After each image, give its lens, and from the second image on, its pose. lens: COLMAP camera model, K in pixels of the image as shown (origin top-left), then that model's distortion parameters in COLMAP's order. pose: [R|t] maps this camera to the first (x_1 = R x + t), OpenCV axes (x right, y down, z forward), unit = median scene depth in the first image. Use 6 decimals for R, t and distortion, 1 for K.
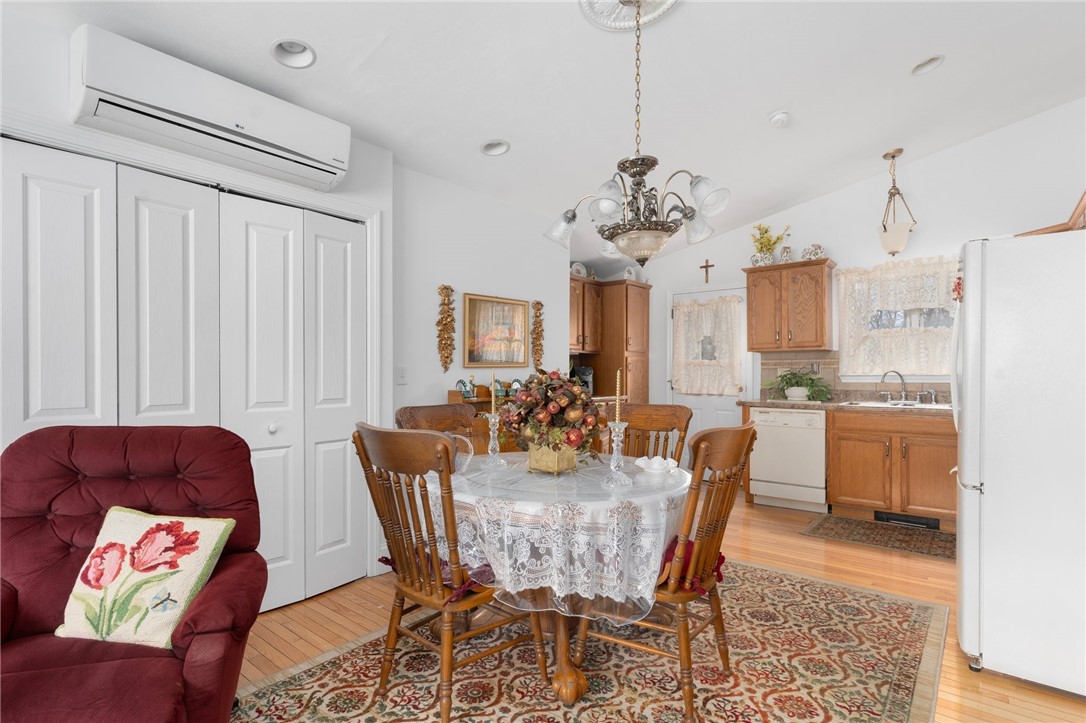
lens RADIAL K [[531.8, 0, 550.1], [0, 531.8, 372.6], [0, 0, 1]] dist [-0.000054, -0.000067]
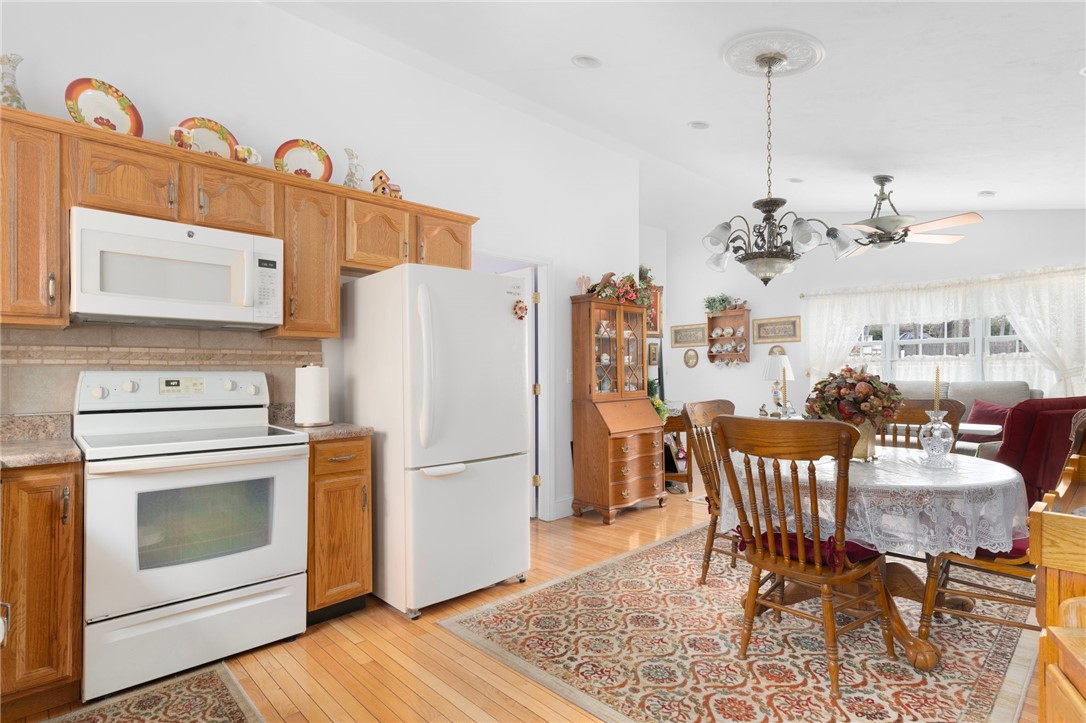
lens RADIAL K [[543.8, 0, 562.9], [0, 543.8, 379.0], [0, 0, 1]] dist [-0.001141, 0.000283]
pose [[-0.993964, 0.008222, 0.109401, 0.372656], [0.009838, 0.999850, 0.014244, 0.000404], [-0.109268, 0.015235, -0.993896, 1.701771]]
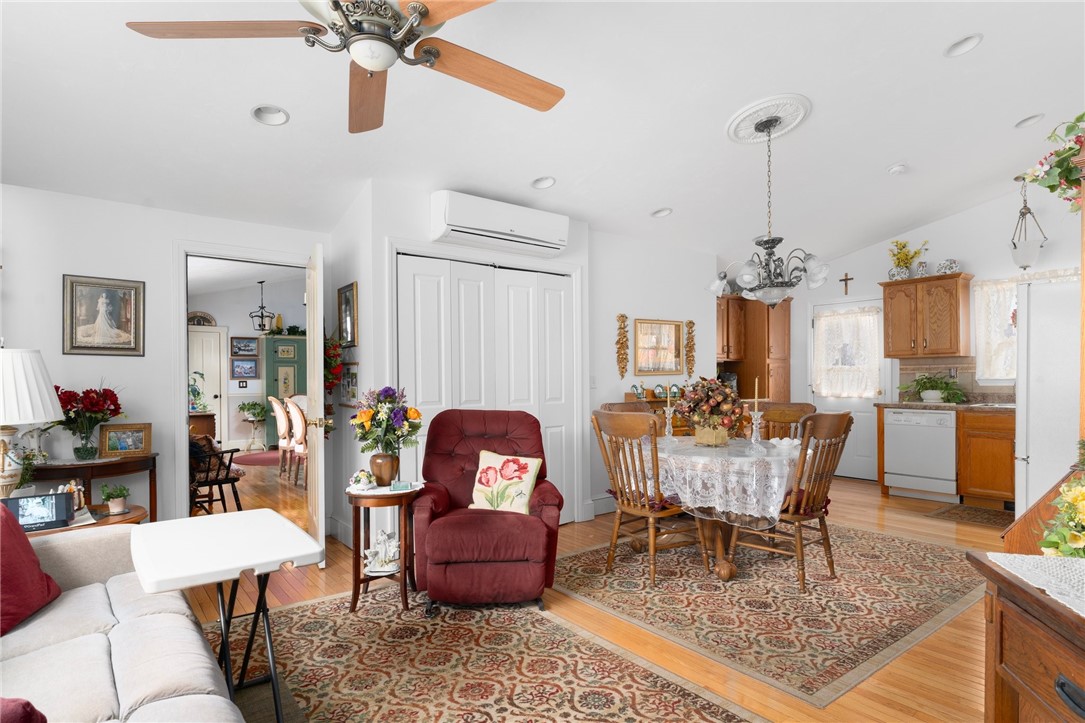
lens RADIAL K [[584.2, 0, 549.3], [0, 584.2, 380.2], [0, 0, 1]] dist [0.001520, 0.001211]
pose [[0.974501, -0.005853, -0.224306, -0.054544], [0.007038, 0.999965, 0.004486, -0.006934], [0.224272, -0.005951, 0.974508, -0.555149]]
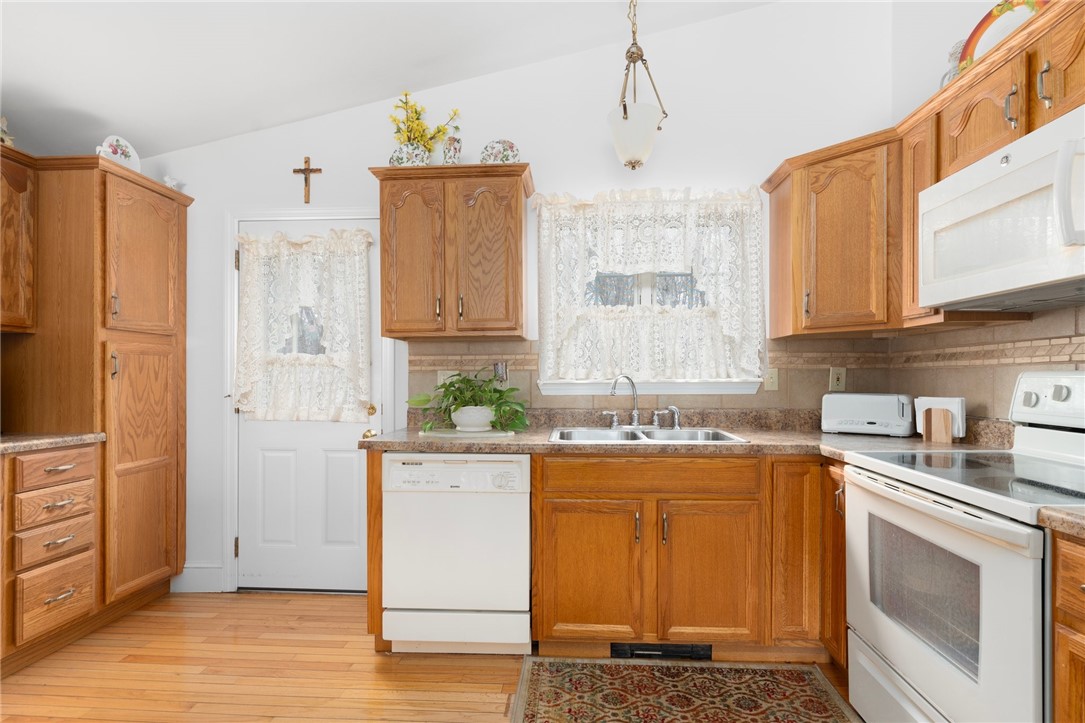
lens RADIAL K [[513.6, 0, 550.5], [0, 513.6, 382.7], [0, 0, 1]] dist [-0.001090, 0.000331]
pose [[0.812218, -0.003667, 0.583343, 0.365434], [0.000752, 0.999986, 0.005240, 0.002617], [-0.583354, -0.003817, 0.812209, 0.861214]]
